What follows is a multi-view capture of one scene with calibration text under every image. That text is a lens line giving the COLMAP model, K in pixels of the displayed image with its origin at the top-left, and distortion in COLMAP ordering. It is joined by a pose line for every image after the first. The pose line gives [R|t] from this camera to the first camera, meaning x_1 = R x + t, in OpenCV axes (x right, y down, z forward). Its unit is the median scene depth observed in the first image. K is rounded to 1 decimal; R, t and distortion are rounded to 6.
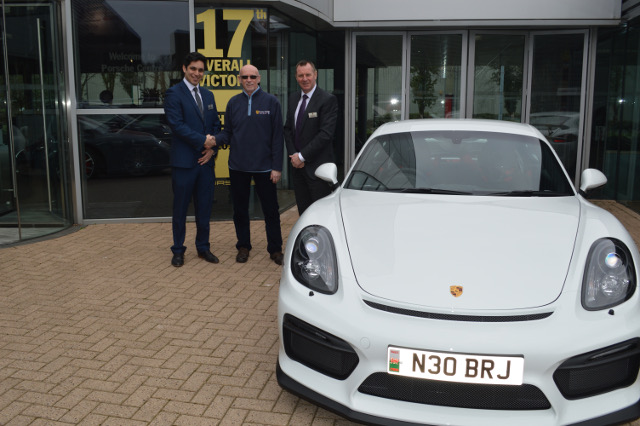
lens RADIAL K [[622.2, 0, 317.8], [0, 622.2, 210.8], [0, 0, 1]] dist [-0.060049, 0.000000]
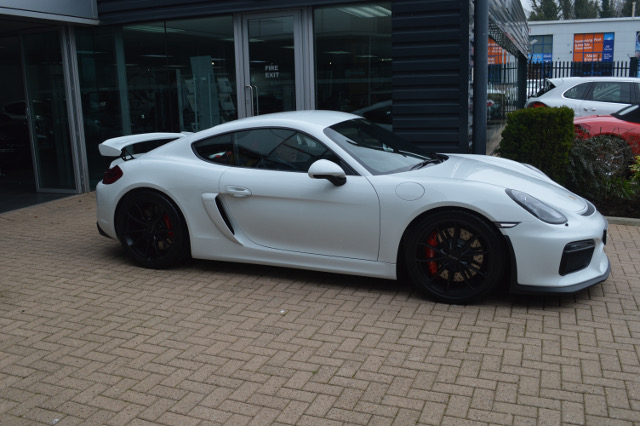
lens RADIAL K [[582.3, 0, 321.0], [0, 582.3, 219.4], [0, 0, 1]] dist [-0.083320, 0.000000]
pose [[0.170748, -0.229569, 0.958198, -1.026473], [0.201040, 0.960138, 0.194209, -0.192680], [-0.964587, 0.159475, 0.210094, 0.922234]]
